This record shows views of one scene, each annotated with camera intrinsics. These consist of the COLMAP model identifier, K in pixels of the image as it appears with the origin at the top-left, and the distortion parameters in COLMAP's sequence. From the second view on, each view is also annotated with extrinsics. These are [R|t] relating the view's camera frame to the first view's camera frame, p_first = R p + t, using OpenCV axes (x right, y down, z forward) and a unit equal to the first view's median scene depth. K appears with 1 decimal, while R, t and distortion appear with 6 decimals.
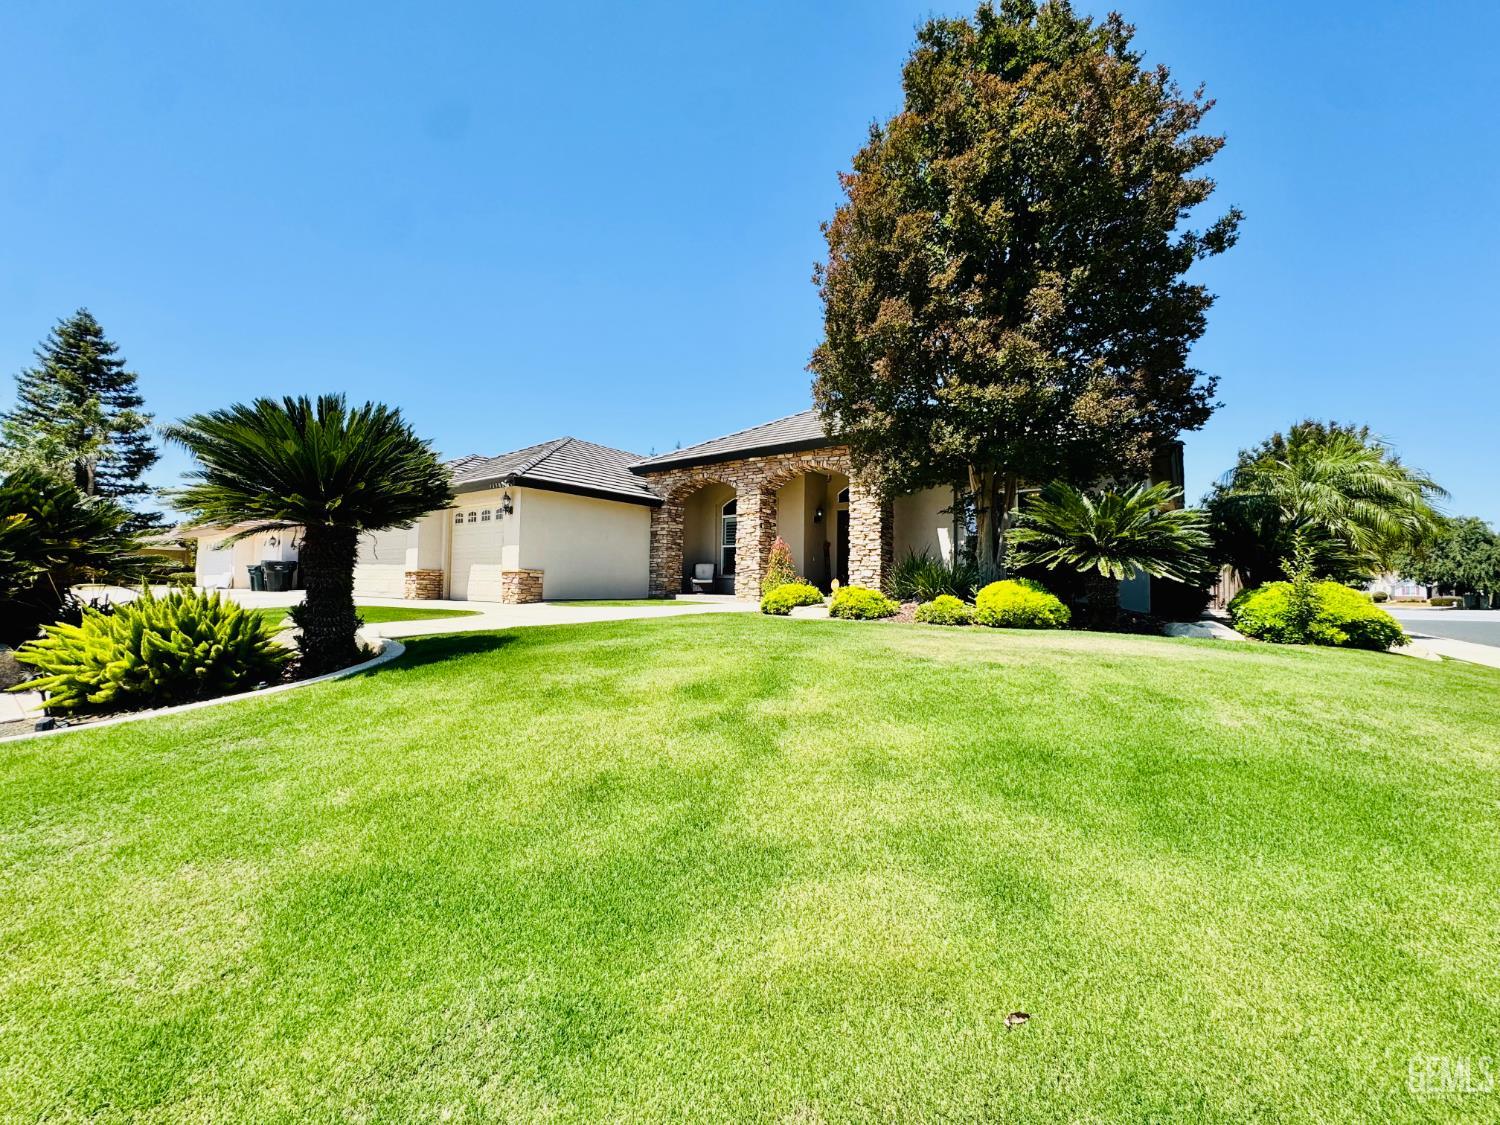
lens RADIAL K [[590.7, 0, 750.0], [0, 590.7, 562.5], [0, 0, 1]] dist [-0.001739, 0.000322]
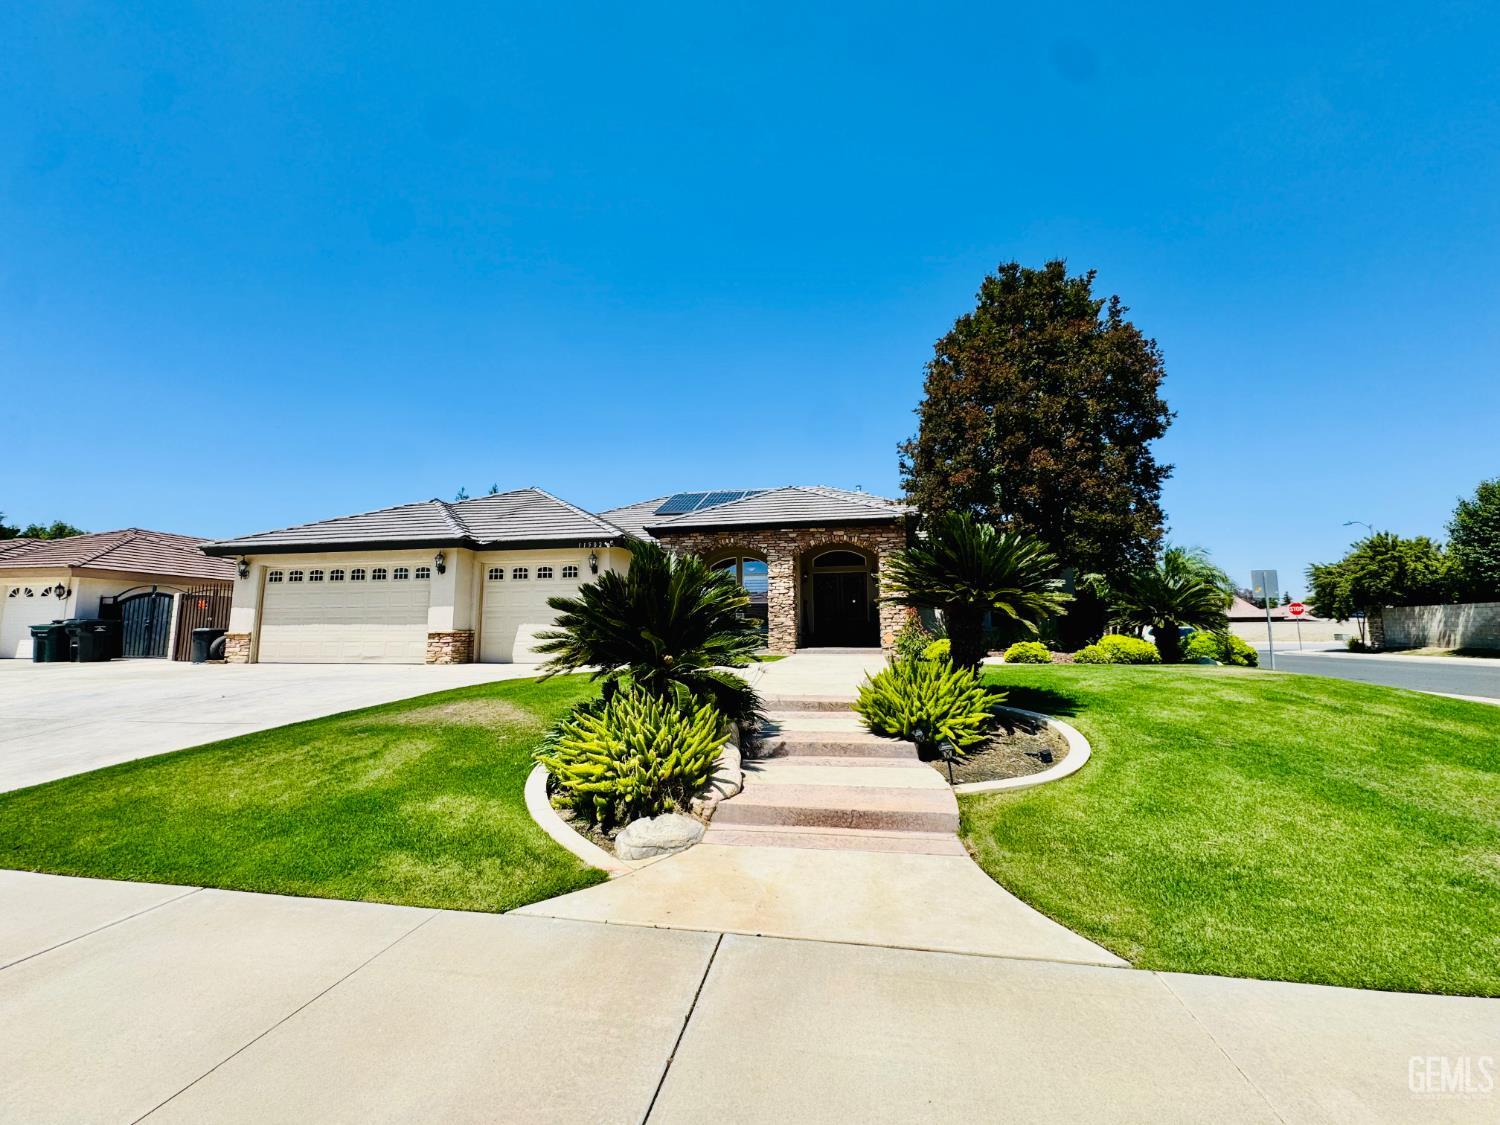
lens RADIAL K [[583.7, 0, 750.0], [0, 583.7, 562.5], [0, 0, 1]] dist [-0.000712, 0.000145]
pose [[0.903422, 0.032503, 0.427518, -0.532292], [0.002123, 0.996771, -0.080268, -0.018402], [-0.428746, 0.073424, 0.900436, -0.003240]]
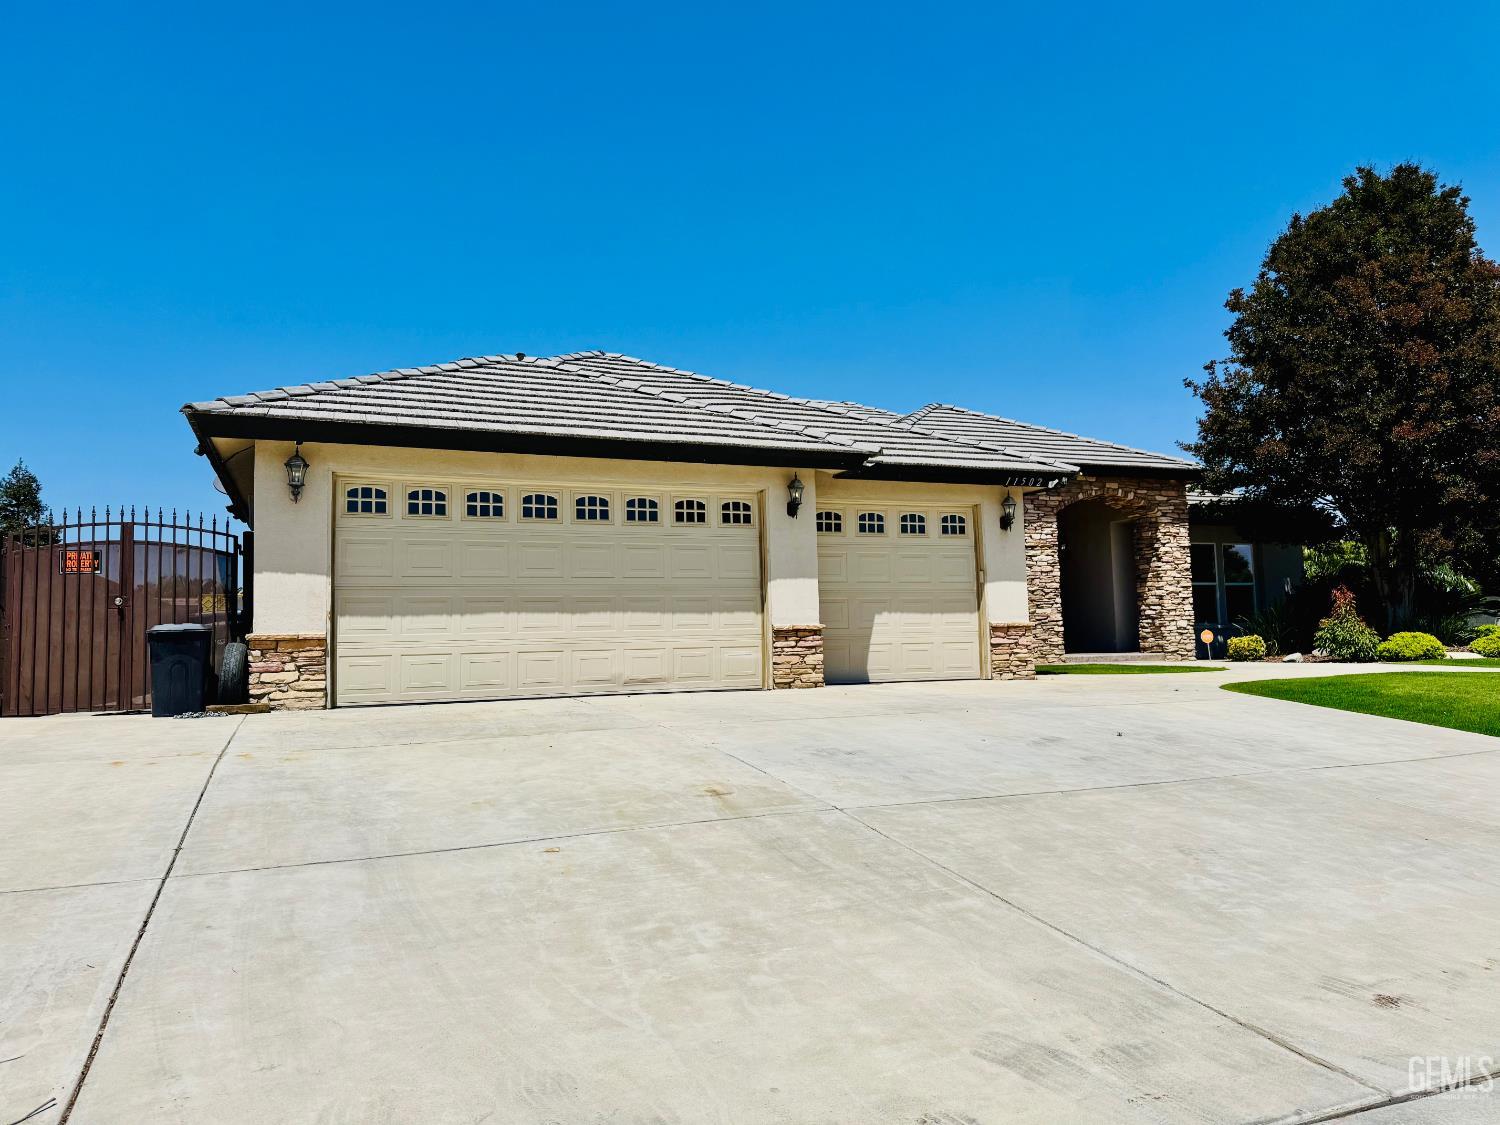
lens RADIAL K [[1124.2, 0, 823.6], [0, 1124.2, 561.6], [0, 0, 1]] dist [0.046543, 0.000031]
pose [[0.473070, 0.041728, 0.880036, -1.358984], [0.000449, 0.998866, -0.047603, 0.005032], [-0.881025, 0.022915, 0.472515, 0.555285]]
